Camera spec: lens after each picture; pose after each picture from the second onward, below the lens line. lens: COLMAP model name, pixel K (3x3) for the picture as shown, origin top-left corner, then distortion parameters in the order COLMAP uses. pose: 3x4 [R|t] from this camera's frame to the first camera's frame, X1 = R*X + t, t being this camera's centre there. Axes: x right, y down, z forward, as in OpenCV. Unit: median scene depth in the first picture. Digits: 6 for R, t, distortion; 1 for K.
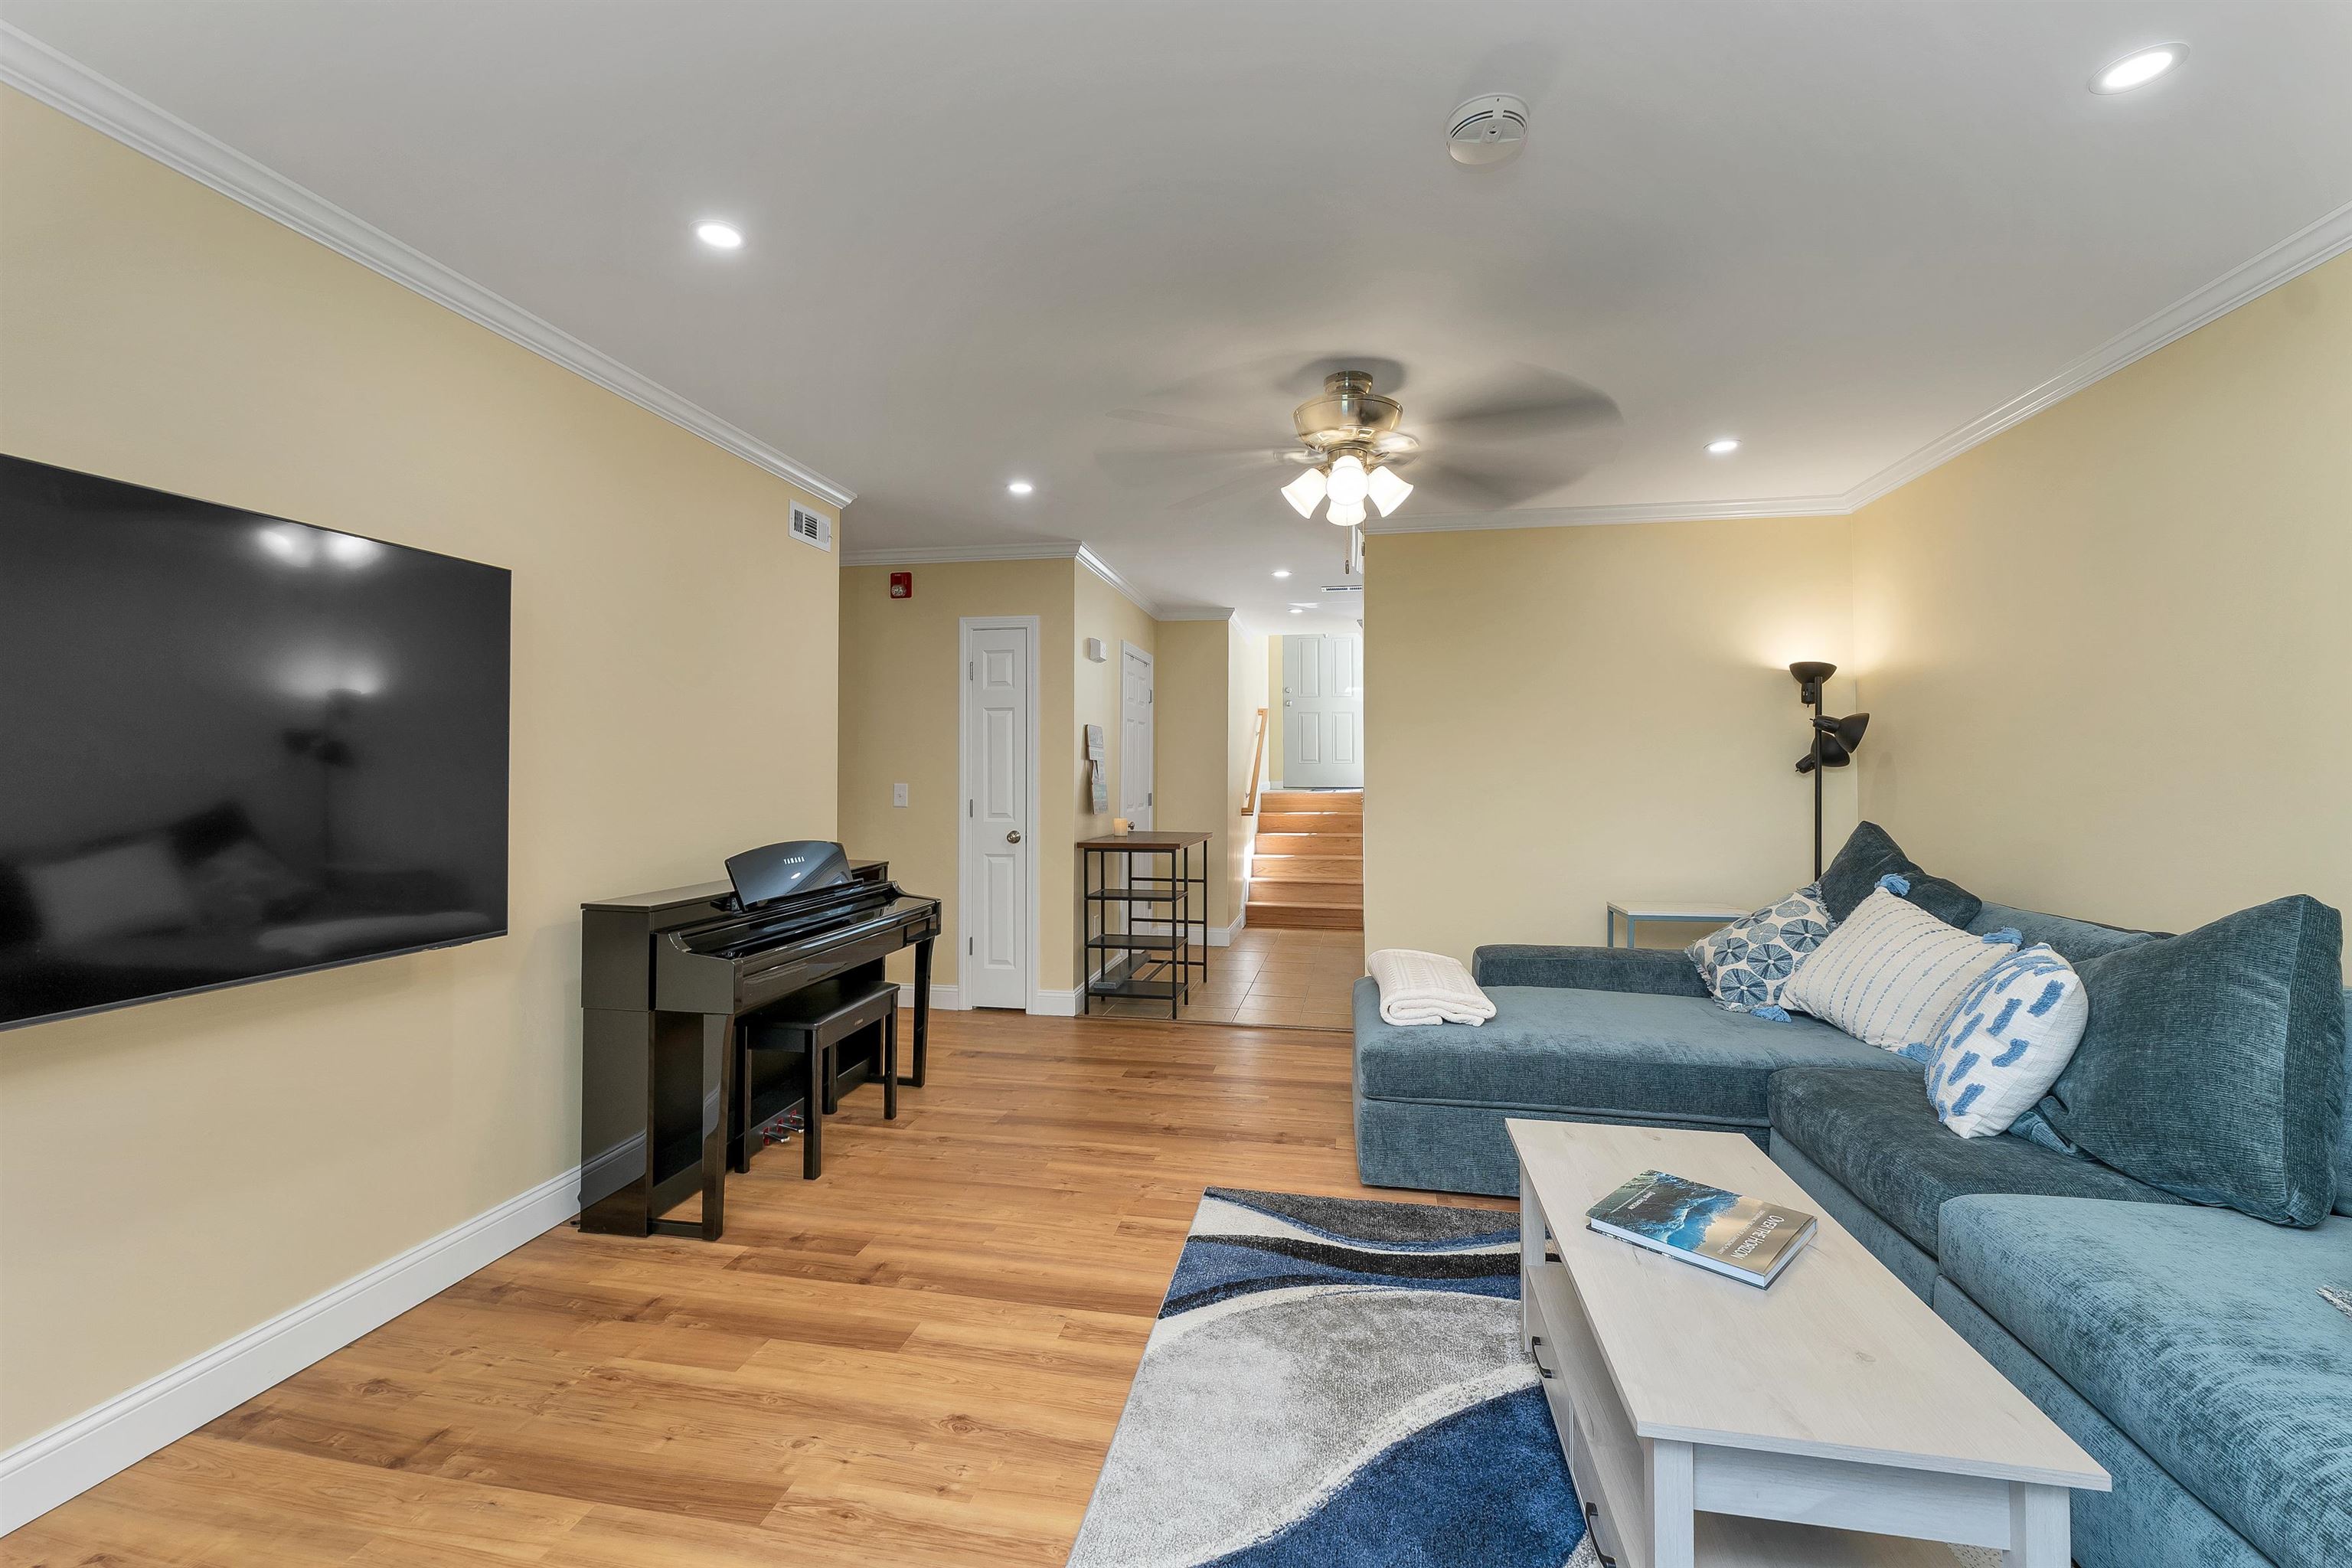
lens RADIAL K [[971.3, 0, 1173.0], [0, 971.3, 773.6], [0, 0, 1]] dist [0.002678, -0.000063]
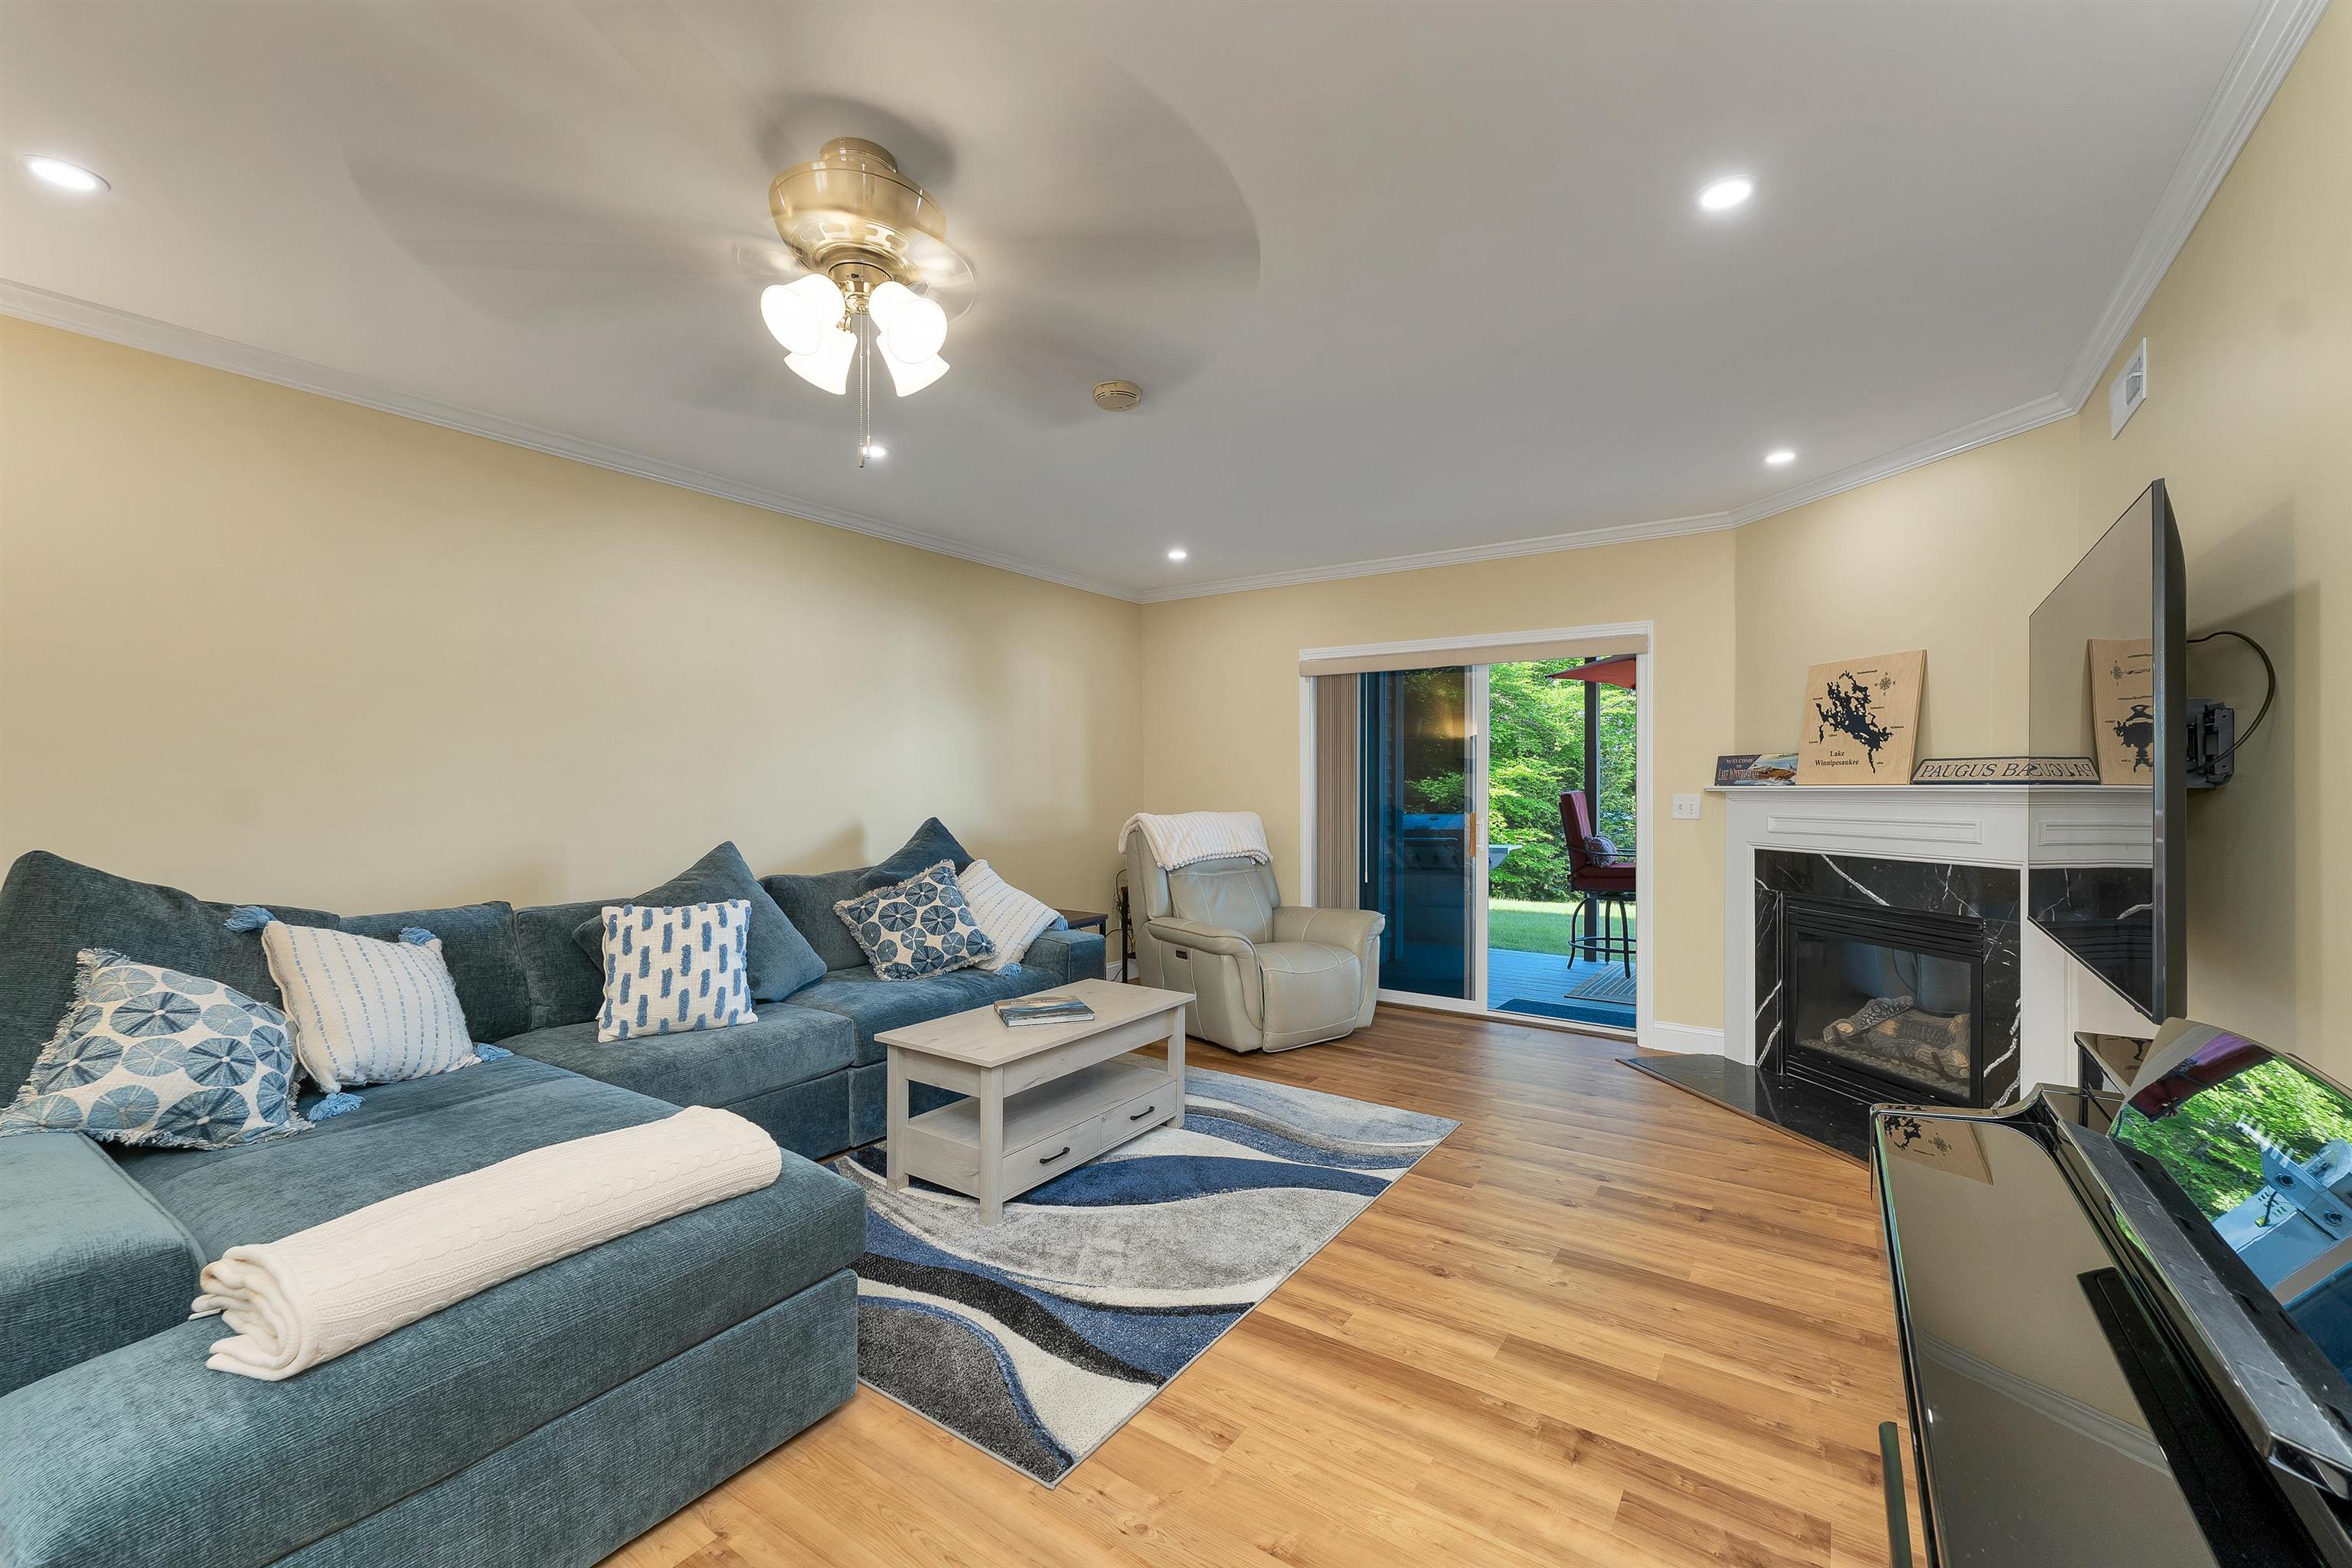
lens RADIAL K [[971.3, 0, 1164.7], [0, 971.3, 789.7], [0, 0, 1]] dist [0.002678, -0.000063]
pose [[-0.910689, -0.007155, 0.413031, -0.294465], [-0.004219, 0.999959, 0.008020, 0.001628], [-0.413072, 0.005561, -0.910681, 1.652386]]
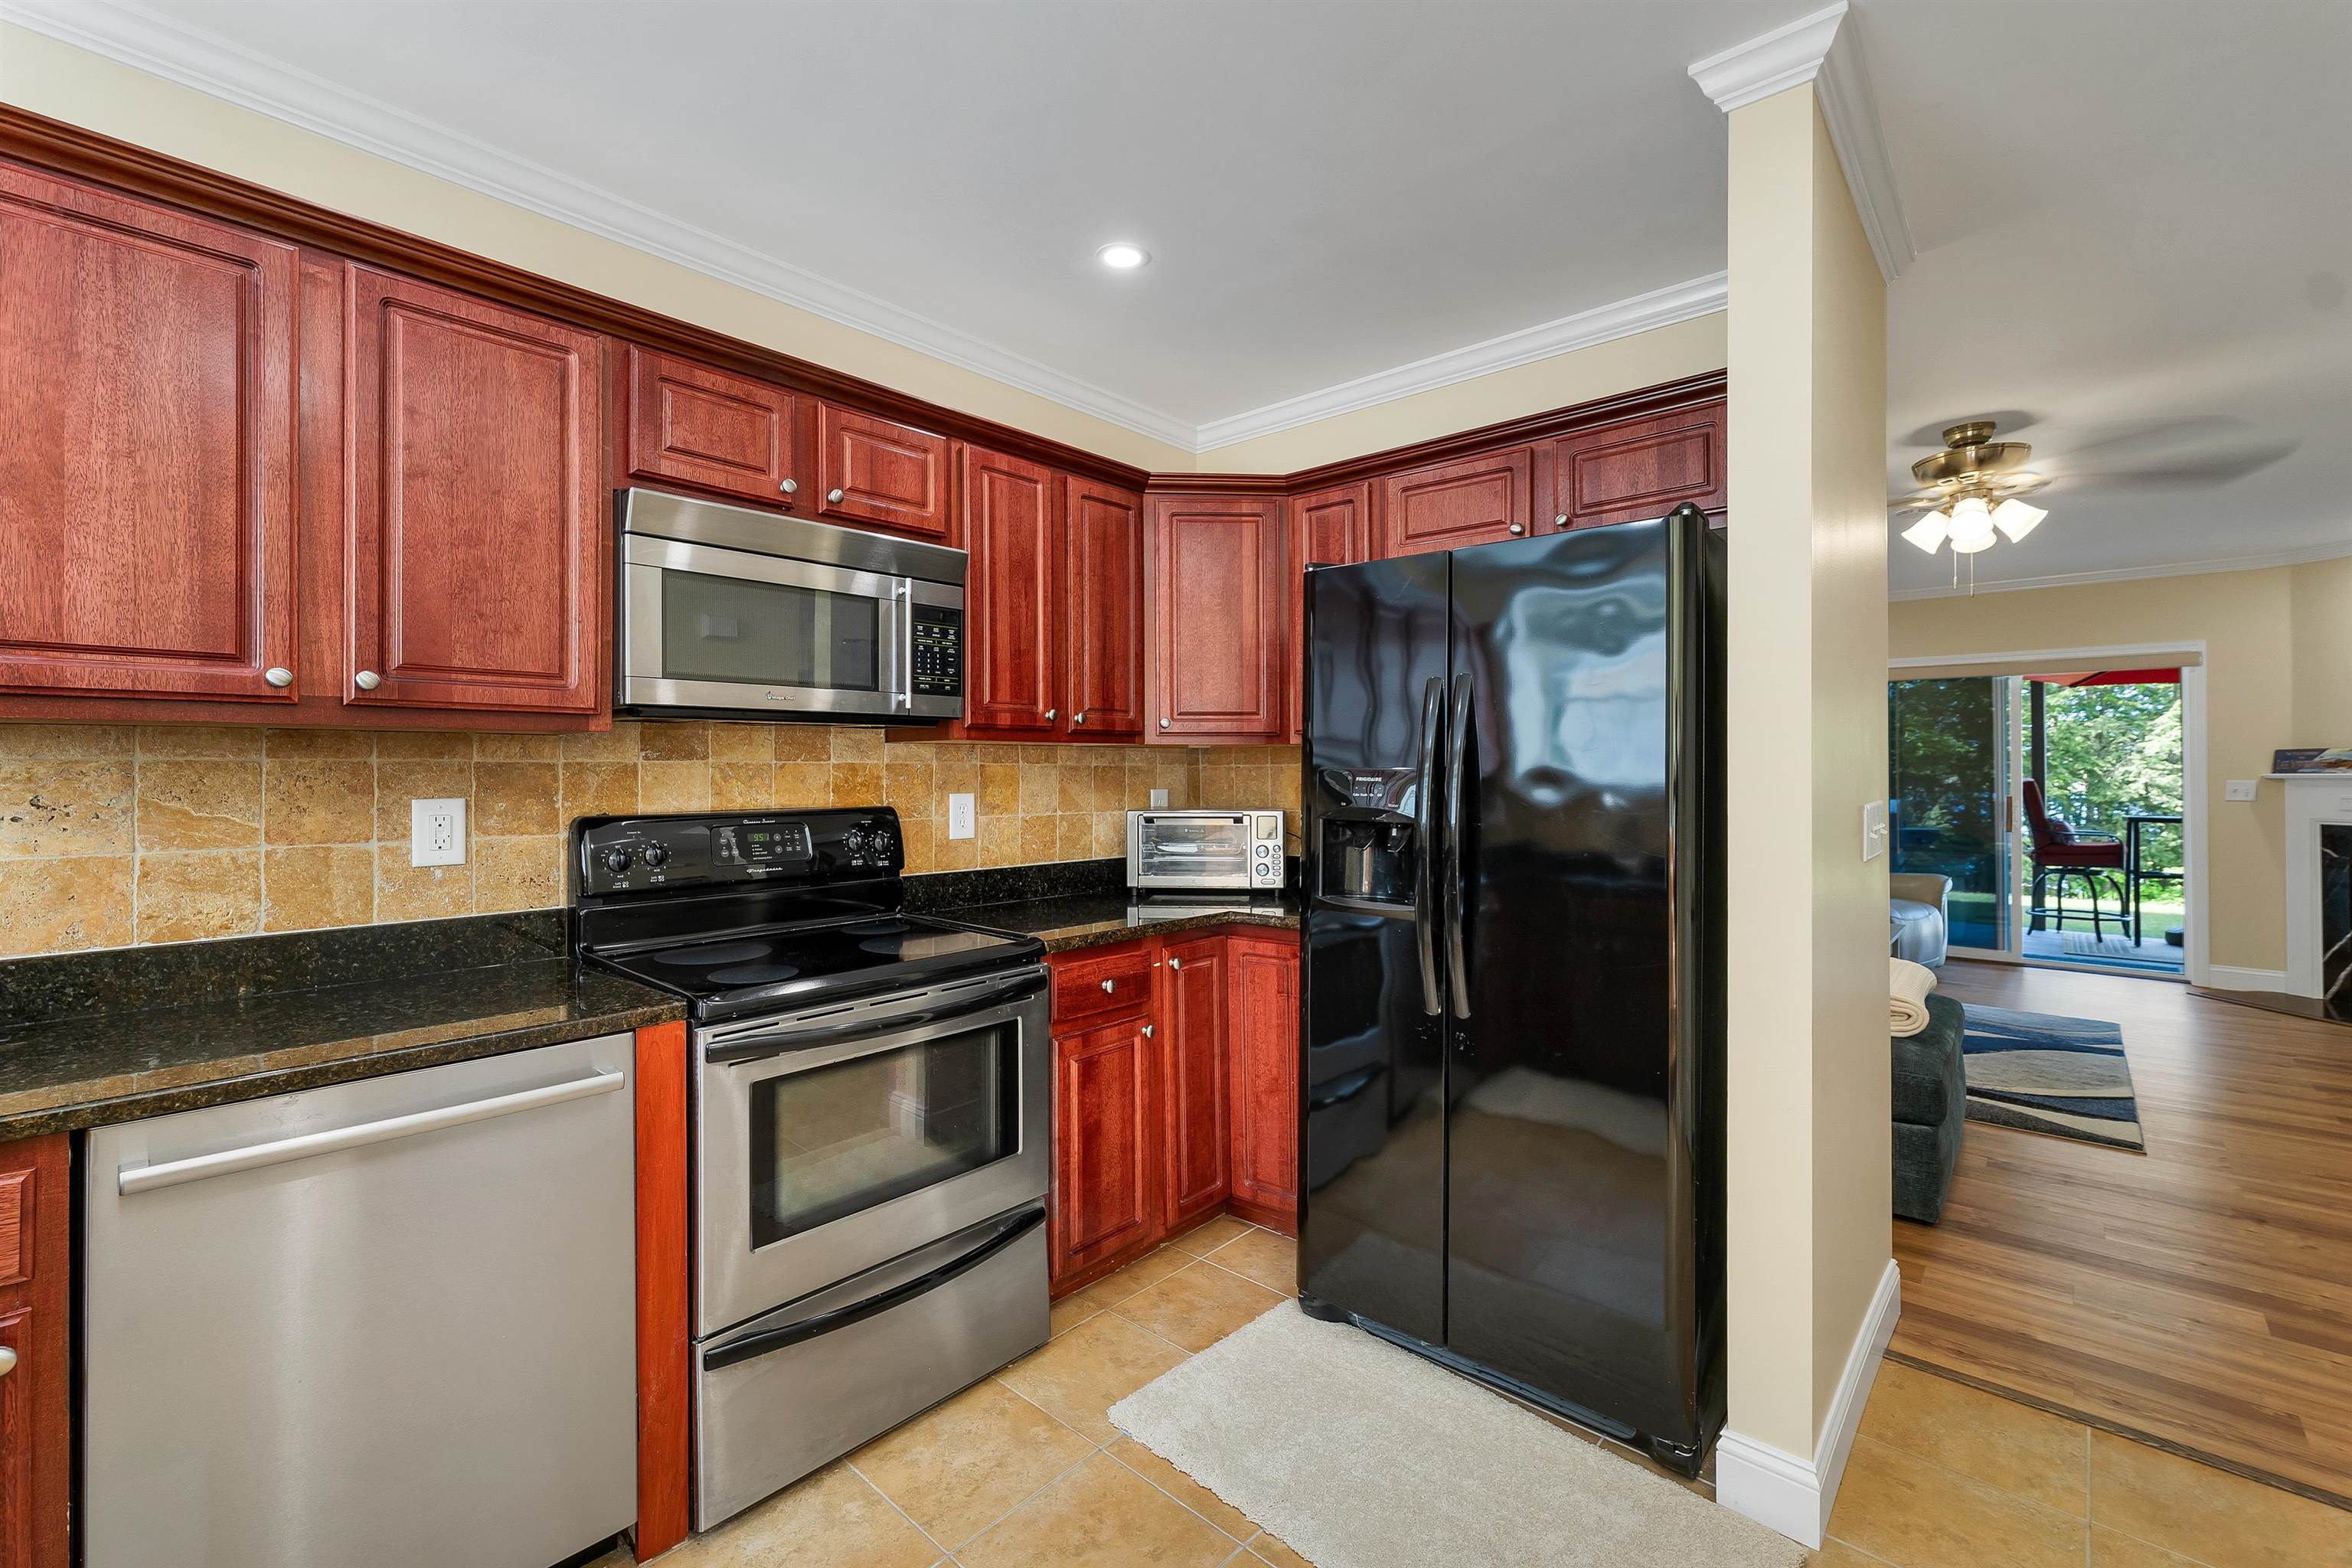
lens RADIAL K [[971.3, 0, 1194.5], [0, 971.3, 761.1], [0, 0, 1]] dist [0.002678, -0.000063]
pose [[-0.862225, 0.006131, 0.506488, 0.445943], [-0.000070, 0.999925, -0.012223, 0.002695], [-0.506525, -0.010575, -0.862160, 2.664760]]
